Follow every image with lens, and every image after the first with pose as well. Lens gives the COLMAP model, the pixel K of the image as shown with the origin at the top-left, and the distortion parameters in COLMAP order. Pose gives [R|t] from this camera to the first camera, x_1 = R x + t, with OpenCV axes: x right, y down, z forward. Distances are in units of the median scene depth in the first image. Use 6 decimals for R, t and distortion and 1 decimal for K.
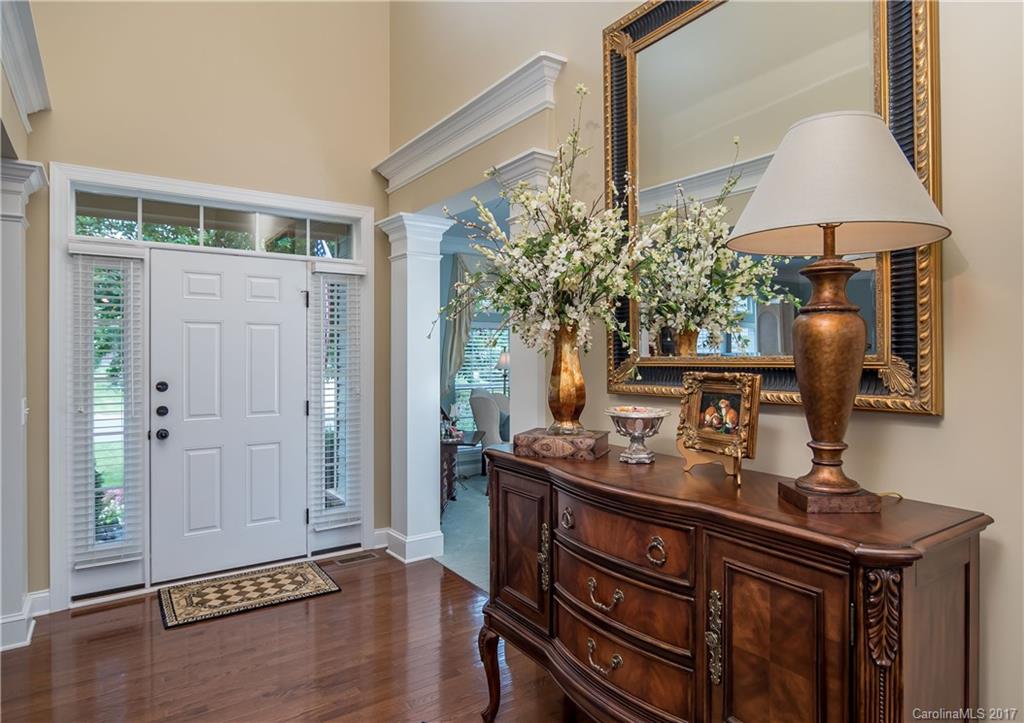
lens RADIAL K [[599.5, 0, 512.1], [0, 599.5, 346.3], [0, 0, 1]] dist [0.000081, 0.000035]
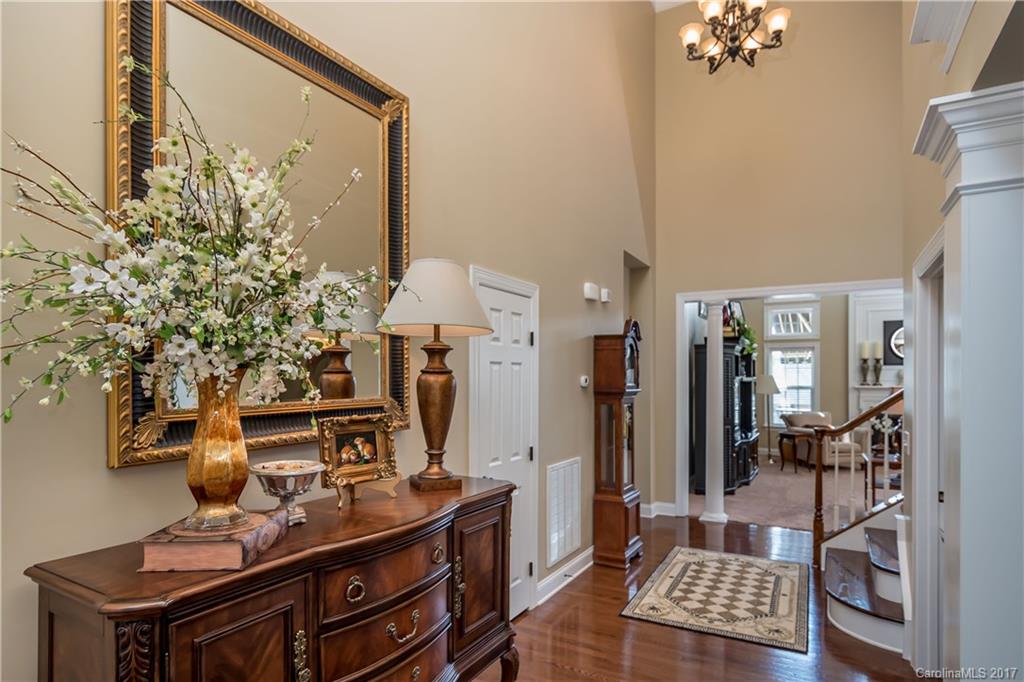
lens RADIAL K [[554.9, 0, 512.3], [0, 554.9, 372.2], [0, 0, 1]] dist [-0.000408, -0.000025]
pose [[-0.434366, 0.002698, 0.900732, -0.825852], [-0.004101, 0.999979, -0.004974, -0.041942], [-0.900727, -0.005855, -0.434346, 1.236389]]
